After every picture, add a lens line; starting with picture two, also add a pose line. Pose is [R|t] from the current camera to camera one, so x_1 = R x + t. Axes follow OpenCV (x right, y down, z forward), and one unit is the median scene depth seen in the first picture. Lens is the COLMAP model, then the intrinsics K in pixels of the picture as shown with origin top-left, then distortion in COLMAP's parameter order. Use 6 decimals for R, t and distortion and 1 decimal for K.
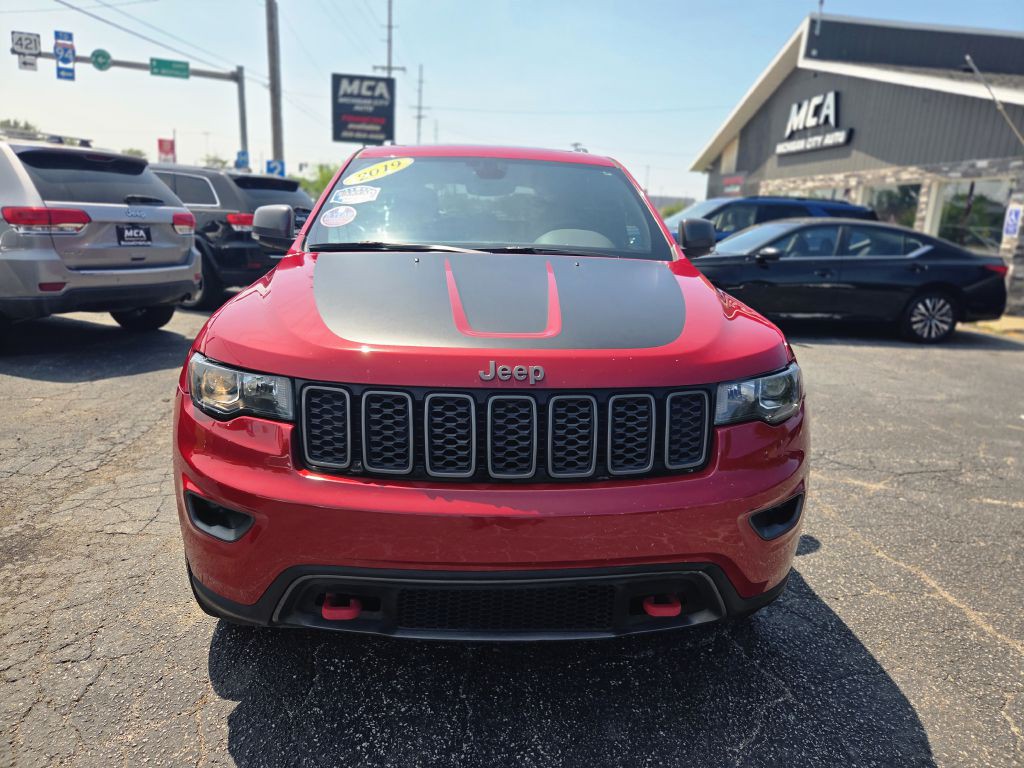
lens RADIAL K [[689.2, 0, 514.6], [0, 689.2, 378.3], [0, 0, 1]] dist [0.067125, -0.050938]
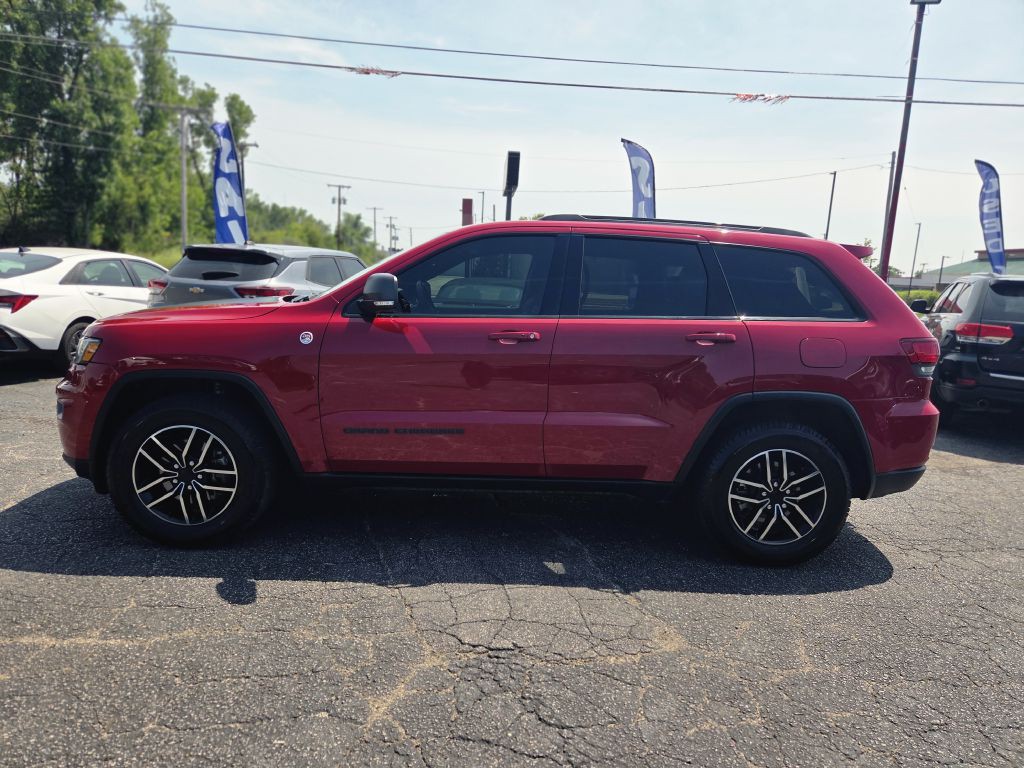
lens RADIAL K [[689.2, 0, 516.2], [0, 689.2, 391.3], [0, 0, 1]] dist [0.067125, -0.050938]
pose [[-0.021364, 0.114483, -0.993195, 1.062892], [-0.288751, 0.950380, 0.115759, -0.199350], [0.957166, 0.289259, 0.012753, 1.021638]]
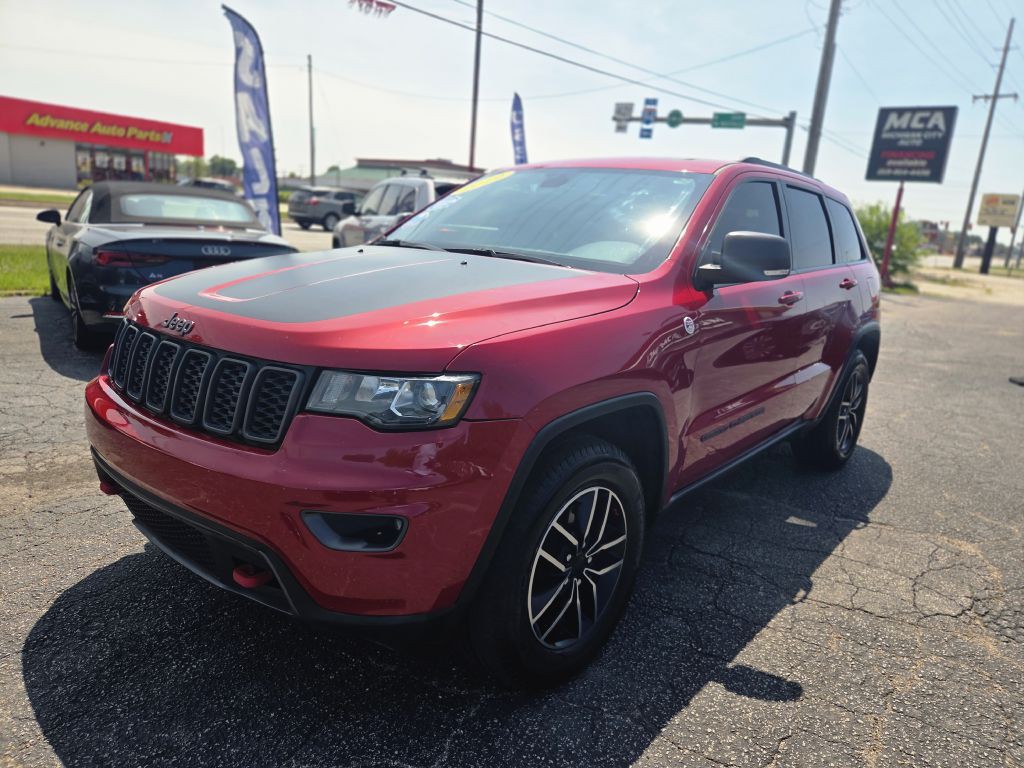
lens RADIAL K [[689.2, 0, 522.1], [0, 689.2, 385.9], [0, 0, 1]] dist [0.067125, -0.050938]
pose [[0.728274, 0.171477, -0.663485, 0.520514], [-0.204798, 0.978402, 0.028069, -0.023346], [0.653968, 0.115438, 0.747663, 0.219428]]
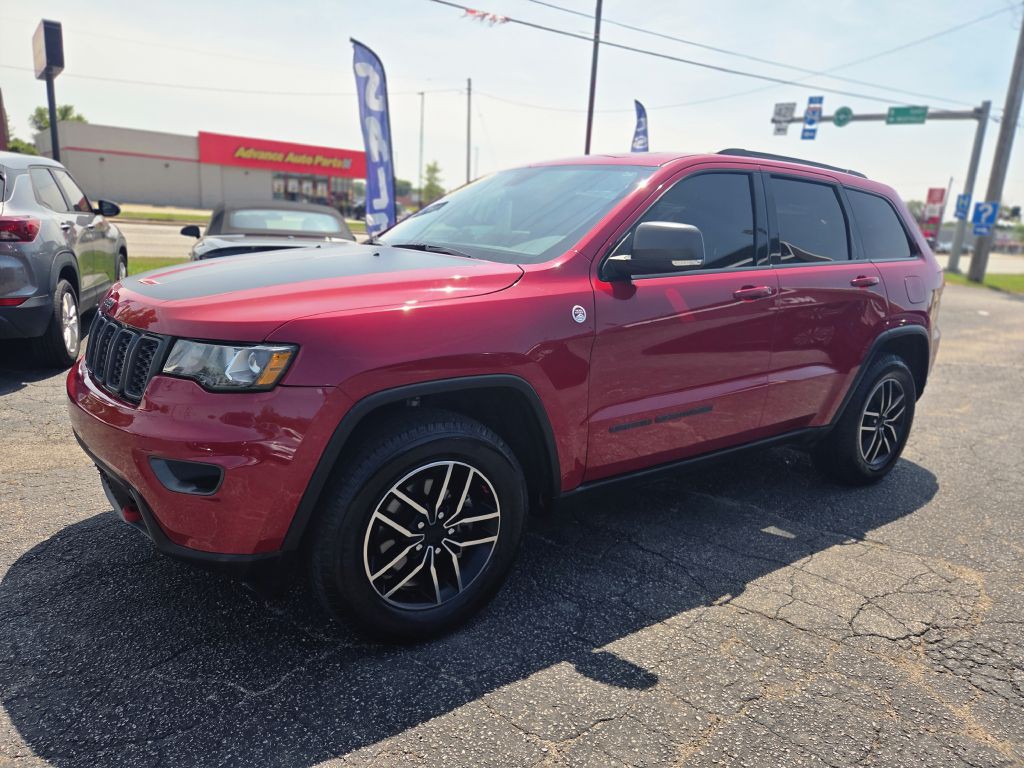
lens RADIAL K [[689.2, 0, 508.4], [0, 689.2, 394.6], [0, 0, 1]] dist [0.067125, -0.050938]
pose [[0.541407, 0.191673, -0.818621, 0.699374], [-0.231036, 0.970101, 0.074341, -0.049767], [0.808394, 0.148882, 0.569503, 0.373557]]
